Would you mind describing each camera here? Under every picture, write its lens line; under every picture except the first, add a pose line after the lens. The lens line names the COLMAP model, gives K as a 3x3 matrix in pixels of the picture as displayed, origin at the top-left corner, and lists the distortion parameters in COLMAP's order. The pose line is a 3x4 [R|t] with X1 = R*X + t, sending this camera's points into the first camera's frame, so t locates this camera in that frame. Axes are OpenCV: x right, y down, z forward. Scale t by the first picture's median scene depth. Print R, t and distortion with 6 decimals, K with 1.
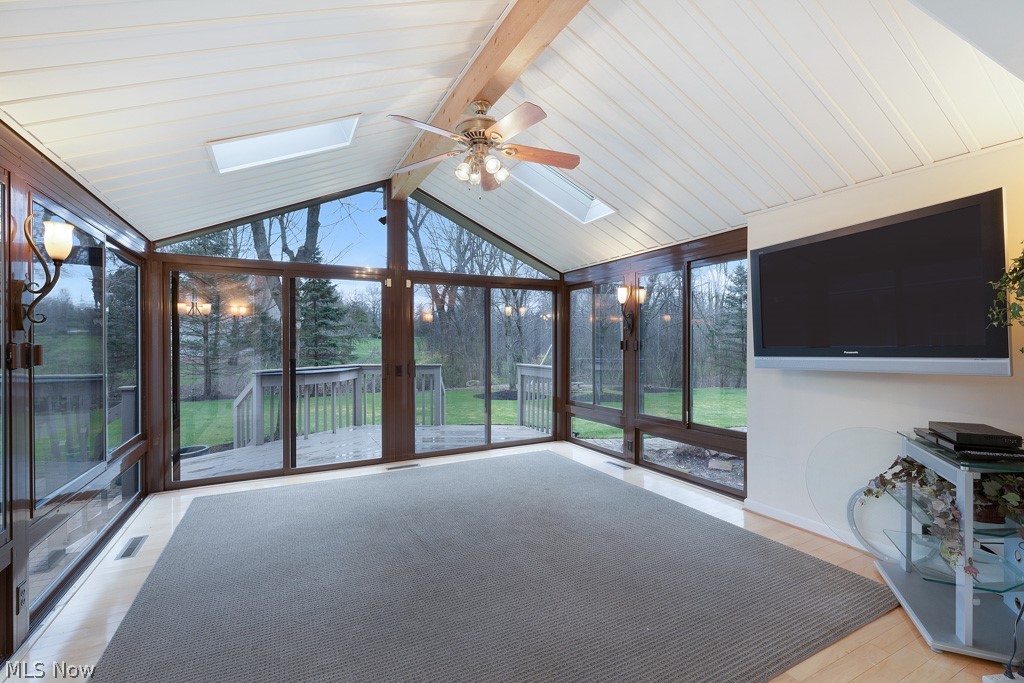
lens RADIAL K [[450.9, 0, 512.0], [0, 450.9, 341.5], [0, 0, 1]] dist [0.000422, 0.000110]
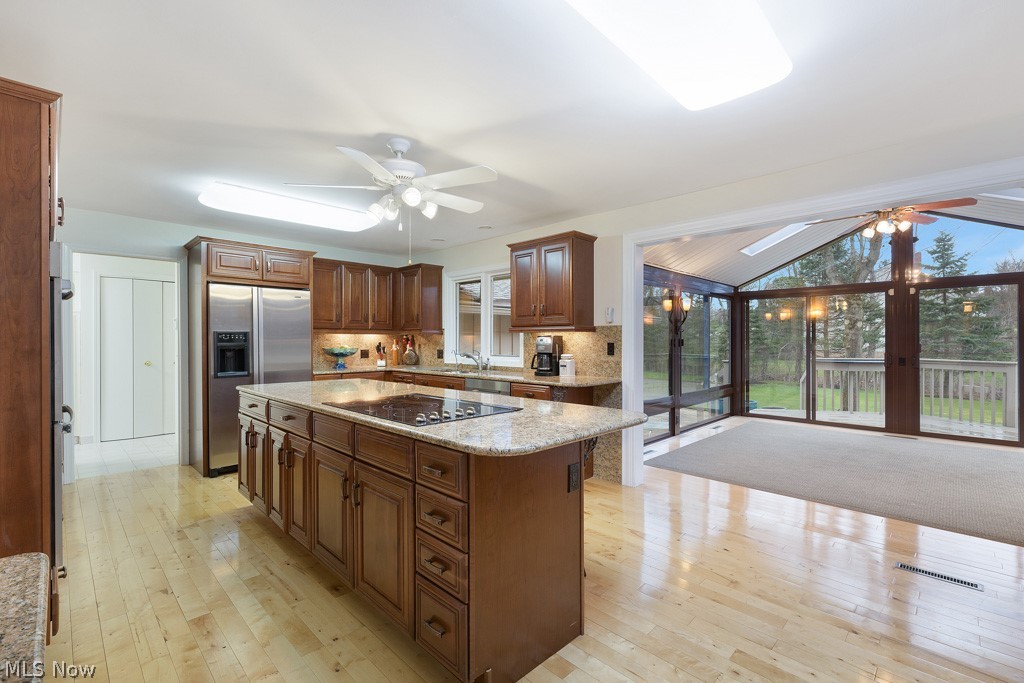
lens RADIAL K [[455.0, 0, 507.9], [0, 455.0, 338.5], [0, 0, 1]] dist [0.000255, 0.000330]
pose [[0.293186, 0.002622, -0.956052, 0.644213], [0.002412, 0.999991, 0.003482, -0.006375], [0.956052, -0.003327, 0.293177, -0.422524]]
